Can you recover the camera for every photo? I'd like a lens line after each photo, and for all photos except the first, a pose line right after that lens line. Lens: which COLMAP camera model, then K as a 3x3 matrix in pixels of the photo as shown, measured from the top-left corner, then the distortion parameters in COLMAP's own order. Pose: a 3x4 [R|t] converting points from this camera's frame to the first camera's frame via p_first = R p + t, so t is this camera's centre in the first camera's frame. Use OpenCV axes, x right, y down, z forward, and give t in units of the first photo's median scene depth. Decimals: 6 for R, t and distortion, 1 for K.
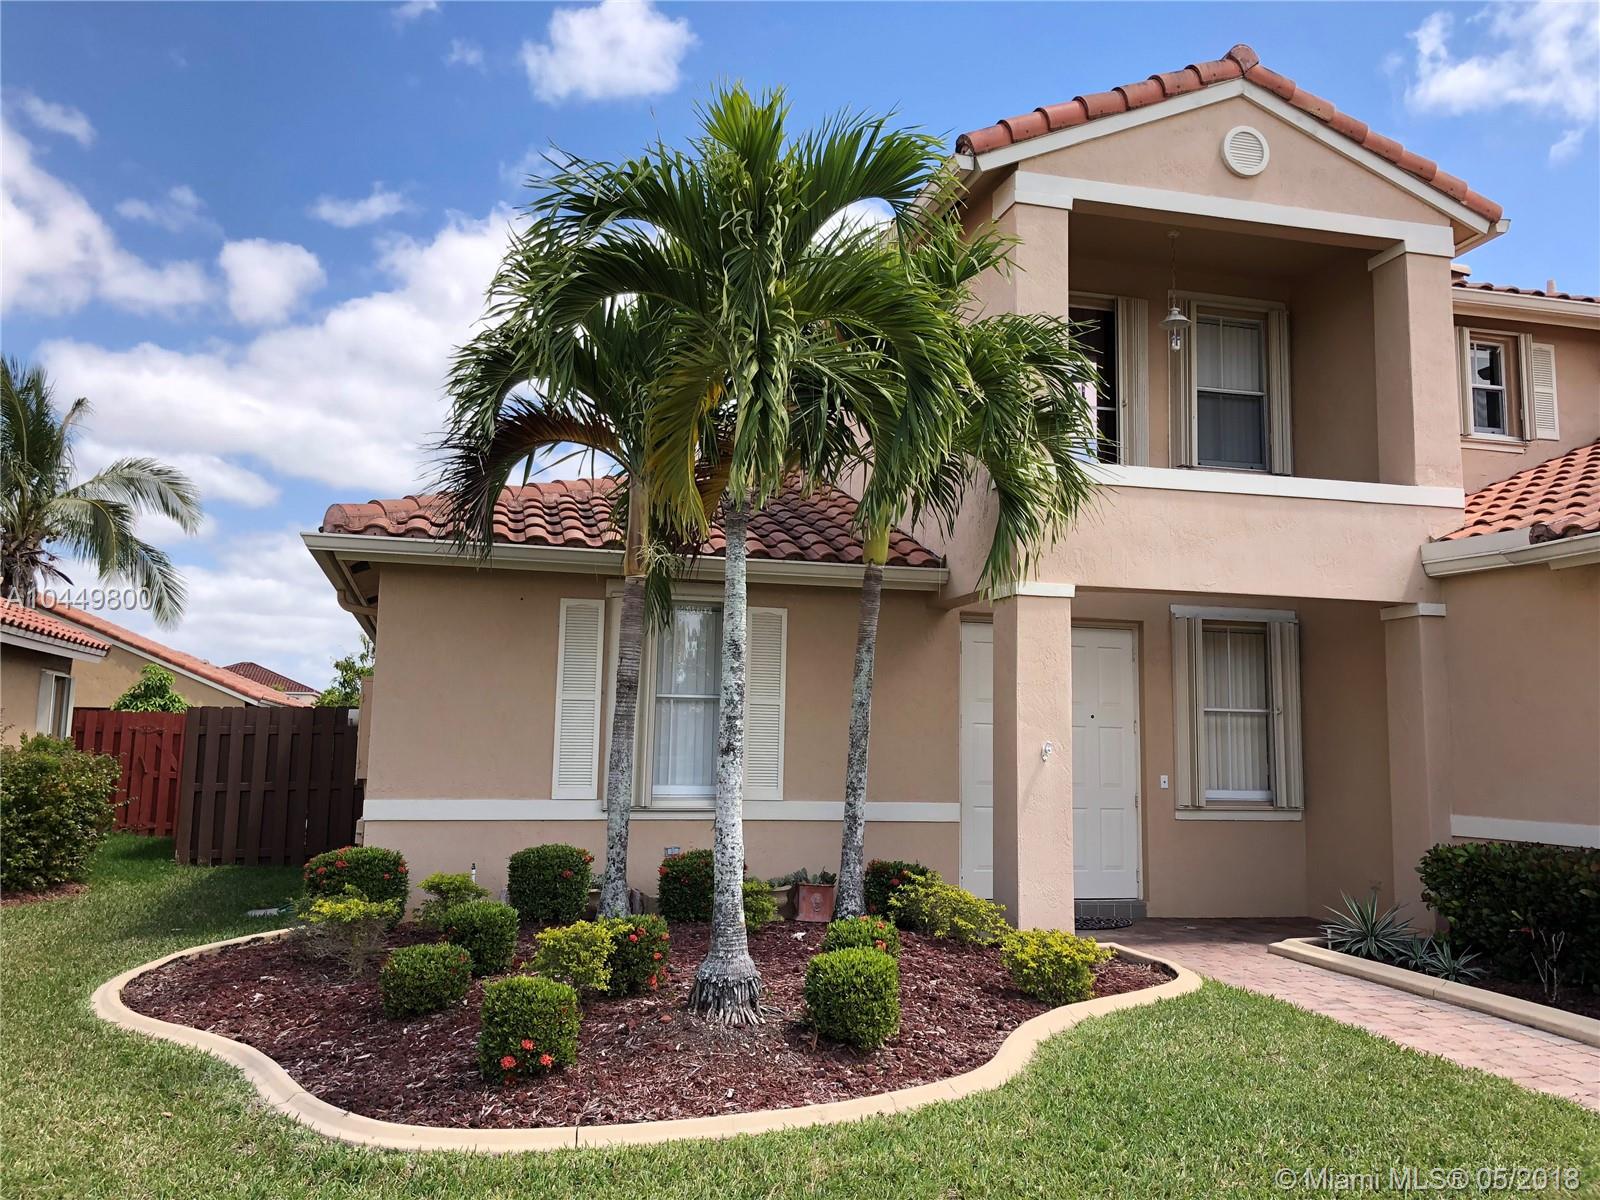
lens RADIAL K [[1305.5, 0, 789.6], [0, 1305.5, 601.9], [0, 0, 1]] dist [0.029548, -0.027899]
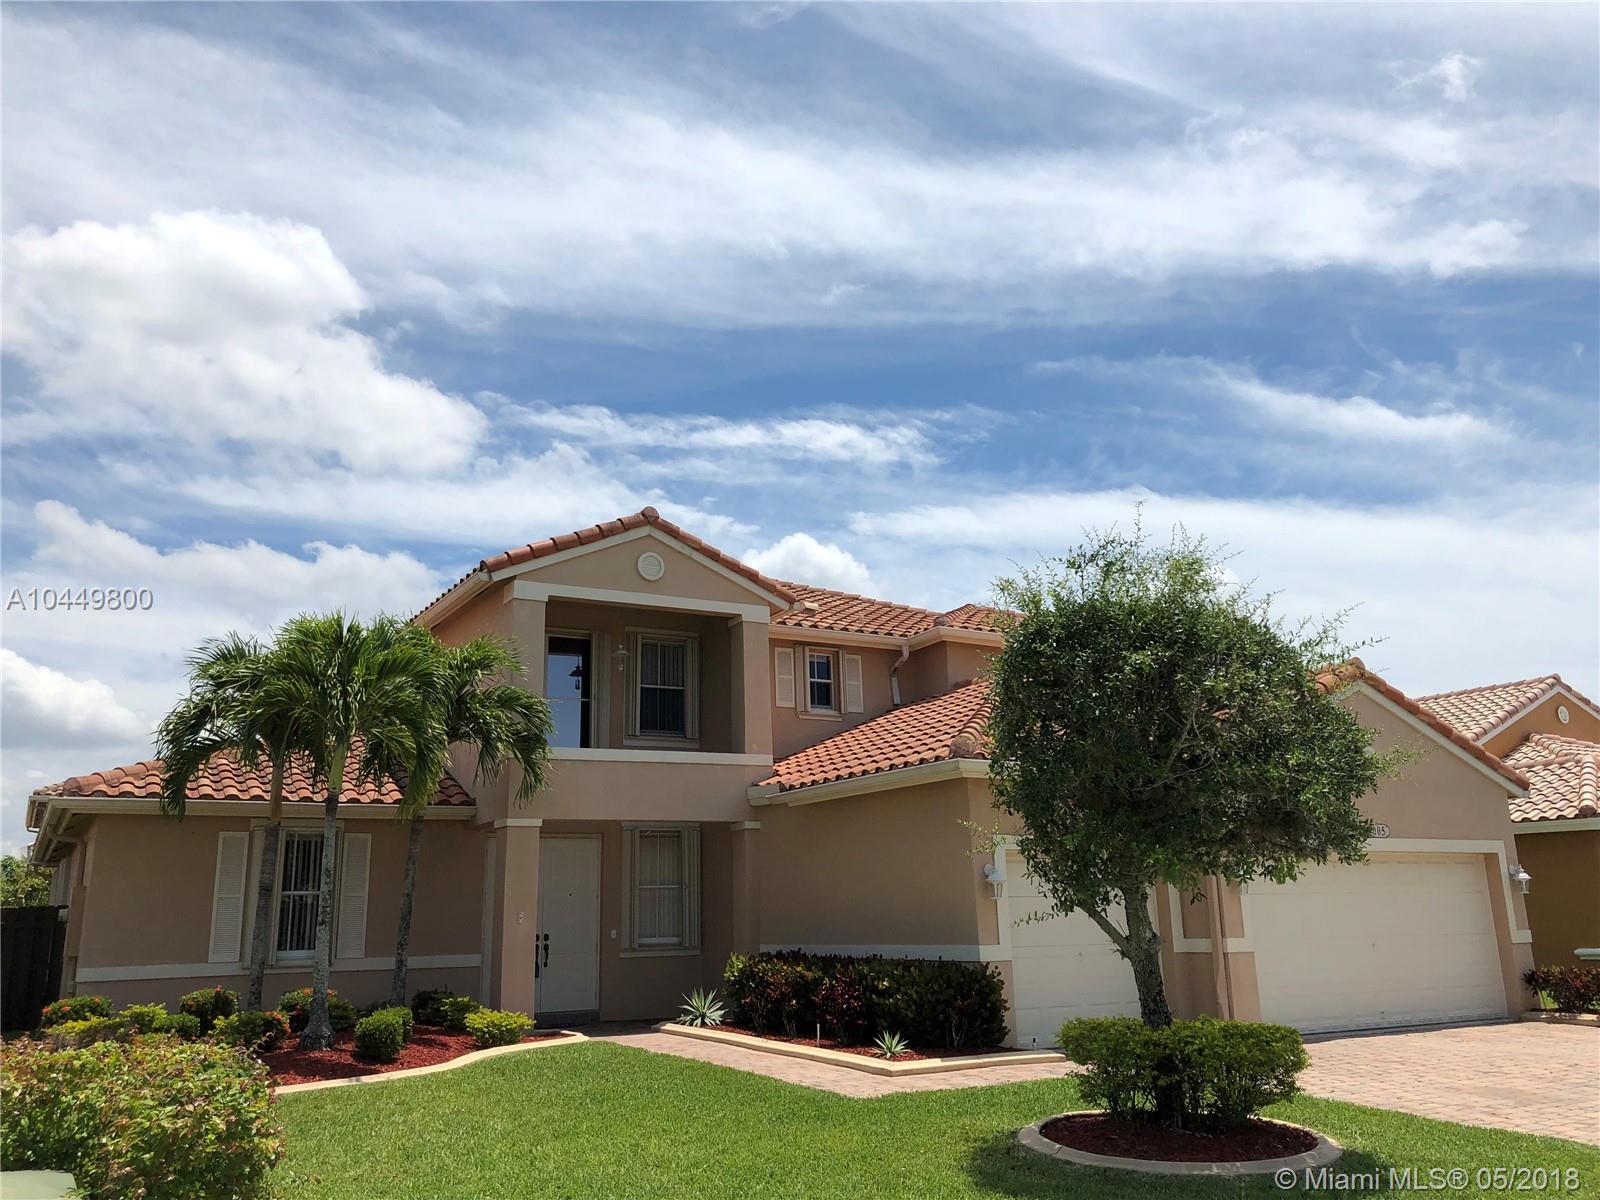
lens RADIAL K [[1305.5, 0, 786.6], [0, 1305.5, 584.3], [0, 0, 1]] dist [0.029548, -0.027899]
pose [[0.964049, 0.026105, 0.264440, 0.057057], [0.011350, 0.990209, -0.139130, -0.070409], [-0.265483, 0.137129, 0.954314, -0.730319]]
